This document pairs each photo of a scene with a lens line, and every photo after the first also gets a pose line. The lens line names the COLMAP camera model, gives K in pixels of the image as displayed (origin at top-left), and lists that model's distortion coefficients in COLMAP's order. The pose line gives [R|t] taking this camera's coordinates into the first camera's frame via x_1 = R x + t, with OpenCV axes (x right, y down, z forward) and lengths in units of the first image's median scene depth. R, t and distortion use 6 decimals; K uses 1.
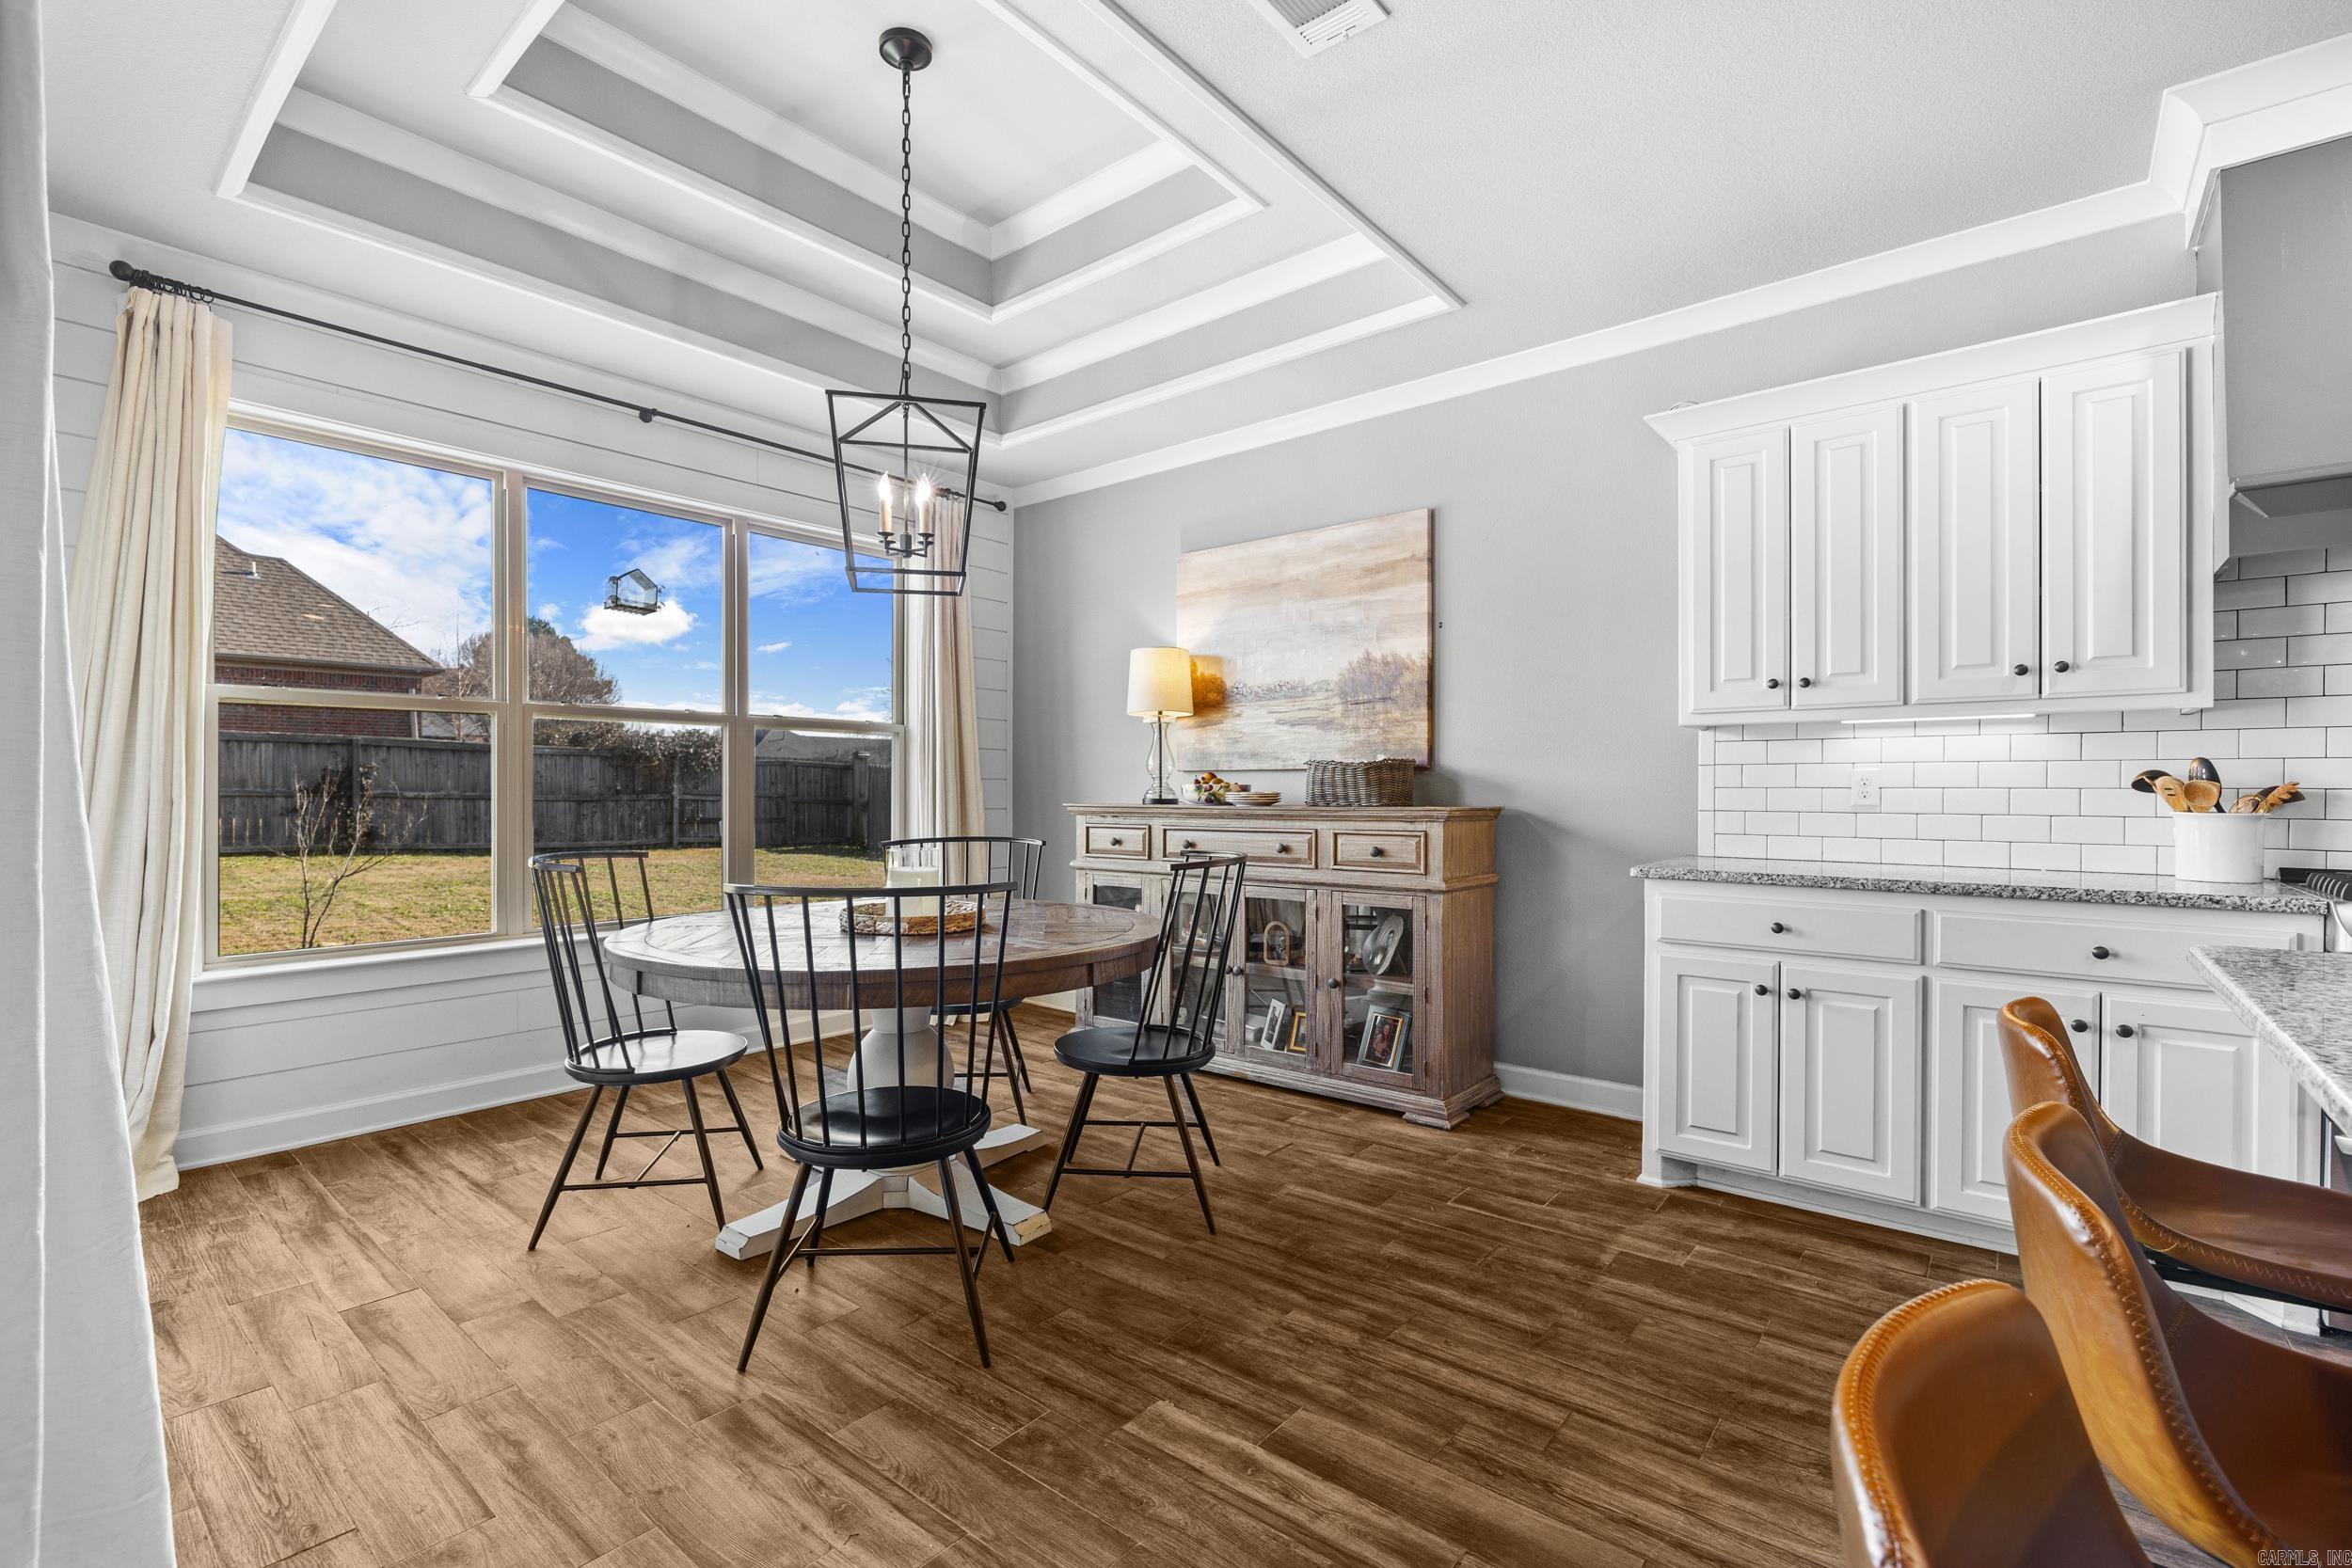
lens RADIAL K [[1041.3, 0, 1155.9], [0, 1041.3, 792.9], [0, 0, 1]] dist [-0.009279, 0.000578]
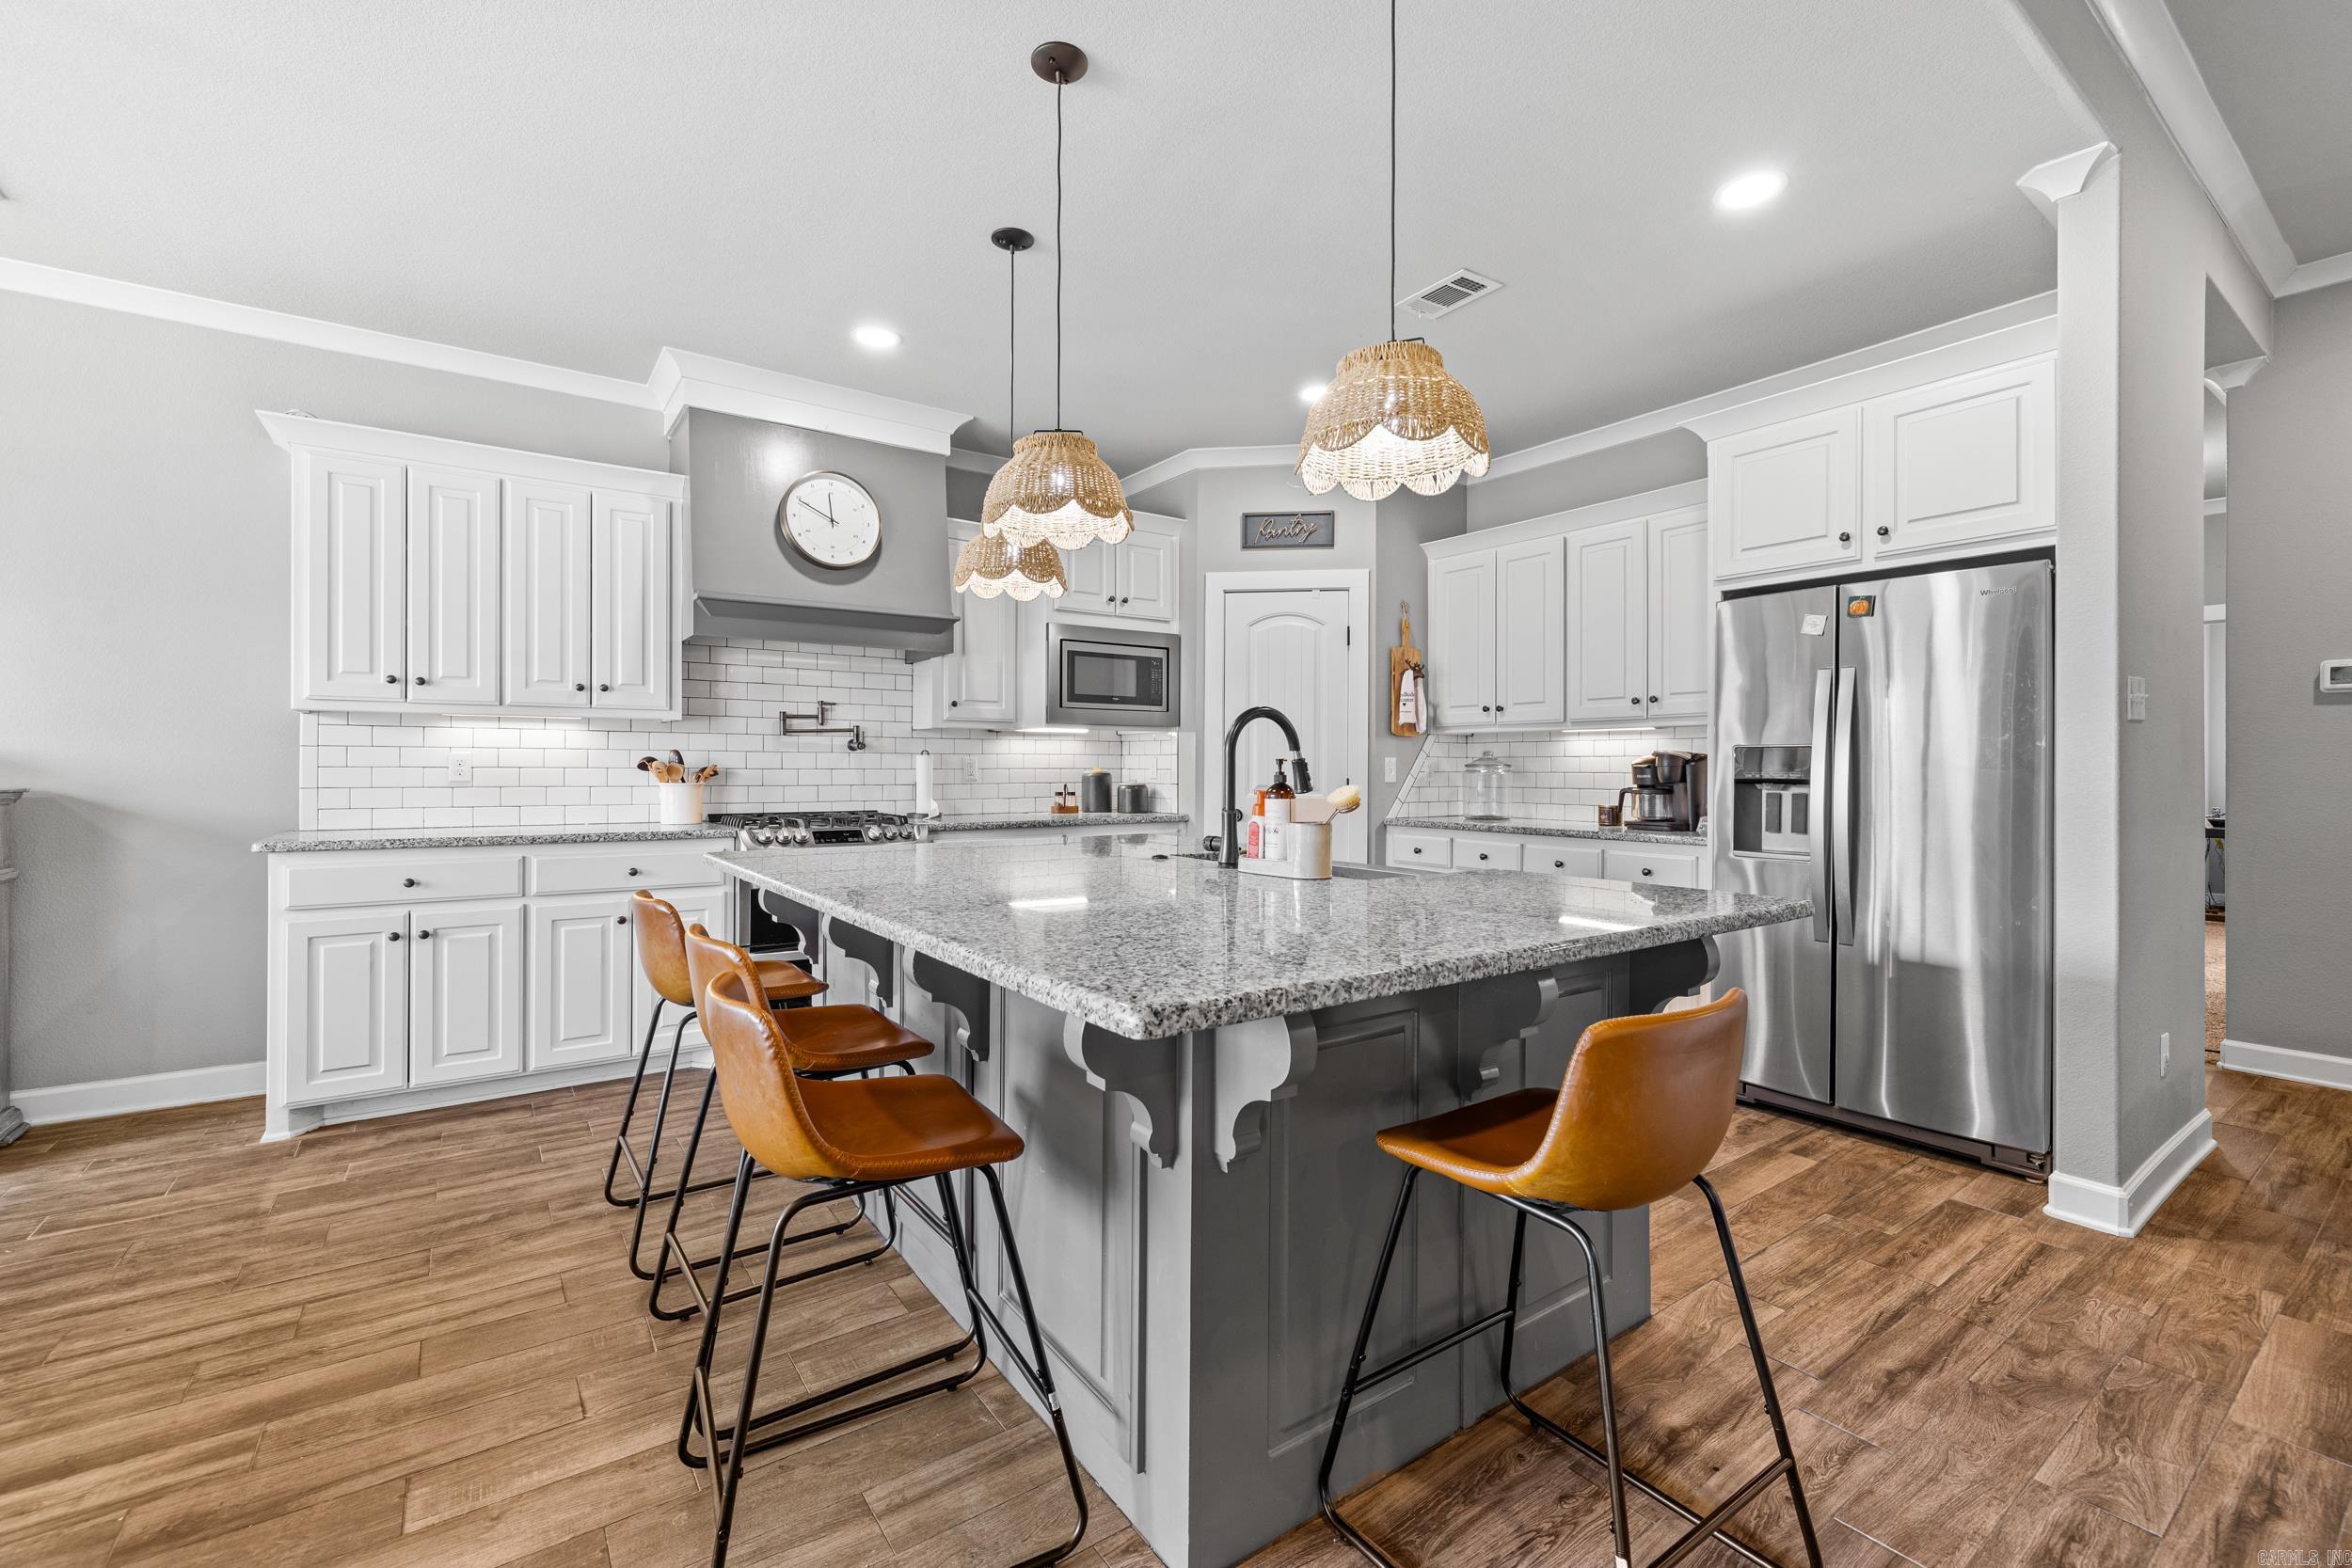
lens RADIAL K [[985.4, 0, 1166.7], [0, 985.4, 769.3], [0, 0, 1]] dist [-0.000602, 0.000067]
pose [[0.252668, -0.001975, 0.967551, -0.268674], [-0.000293, 0.999998, 0.002117, -0.005474], [-0.967553, -0.000819, 0.252667, -0.138457]]
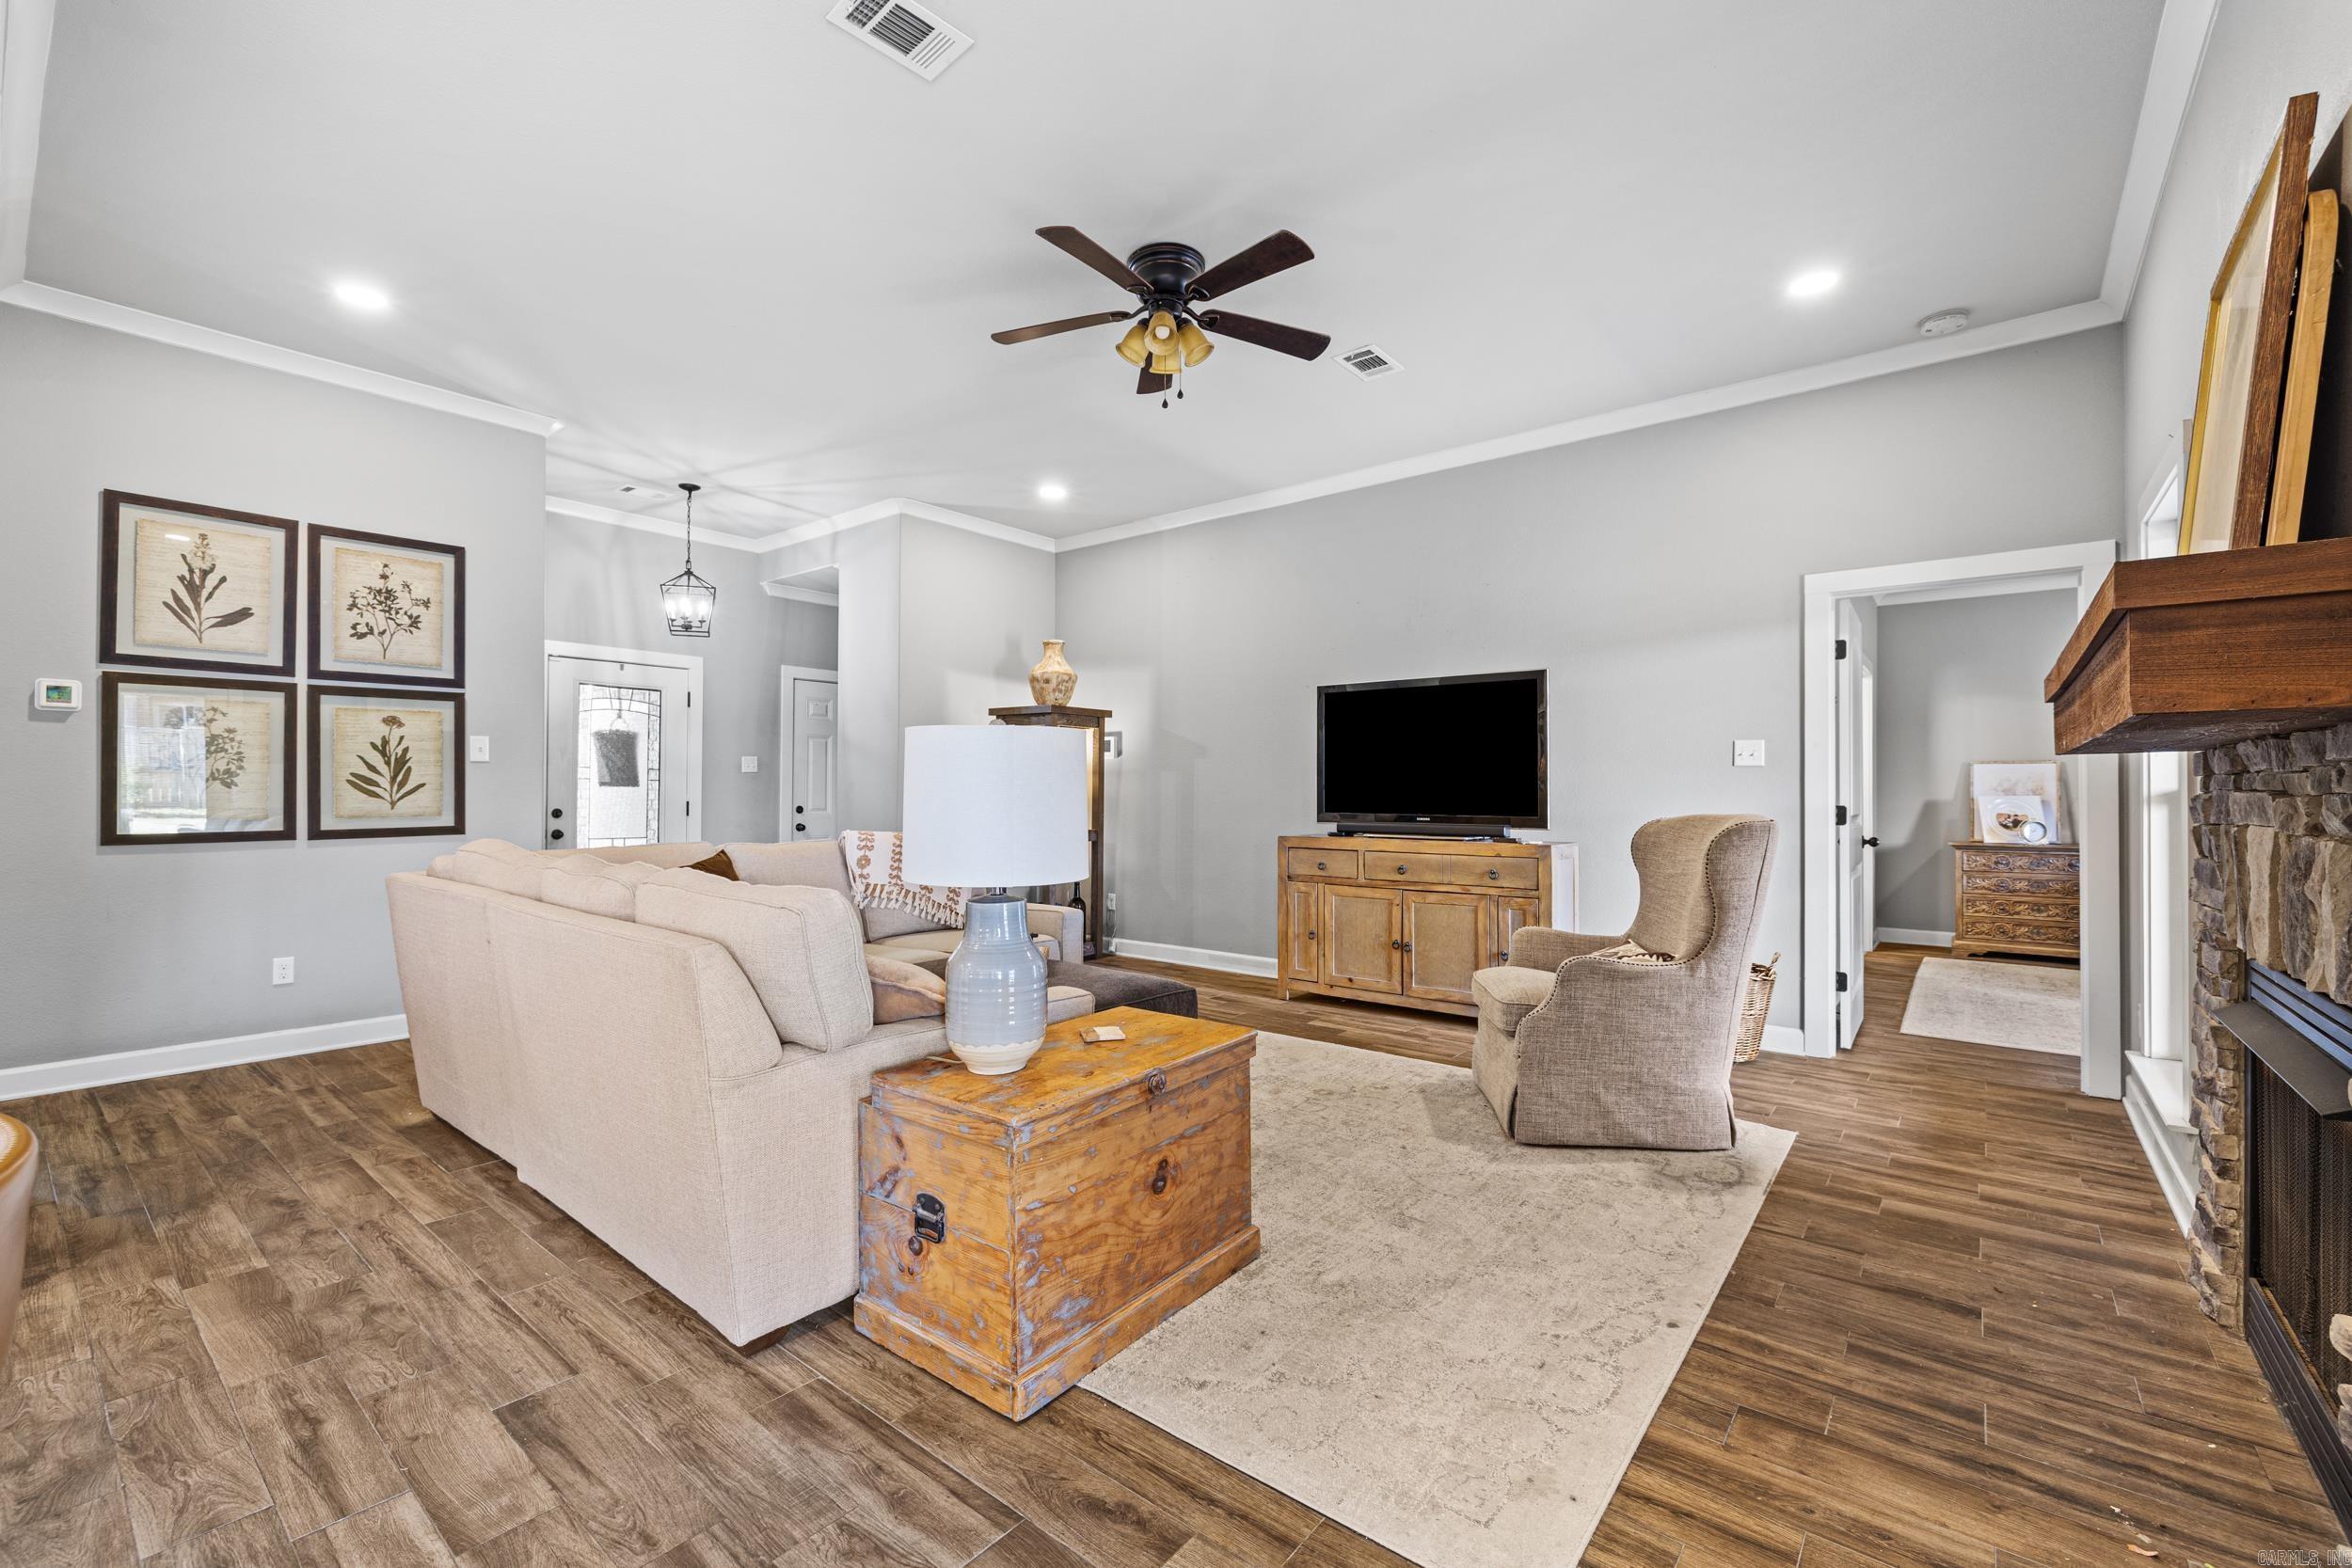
lens RADIAL K [[982.1, 0, 1166.2], [0, 982.1, 775.7], [0, 0, 1]] dist [-0.003992, -0.000205]
pose [[-0.999958, -0.004678, -0.007929, -0.136554], [-0.004582, 0.999917, -0.012076, -0.006259], [0.007985, -0.012039, -0.999896, 0.037501]]
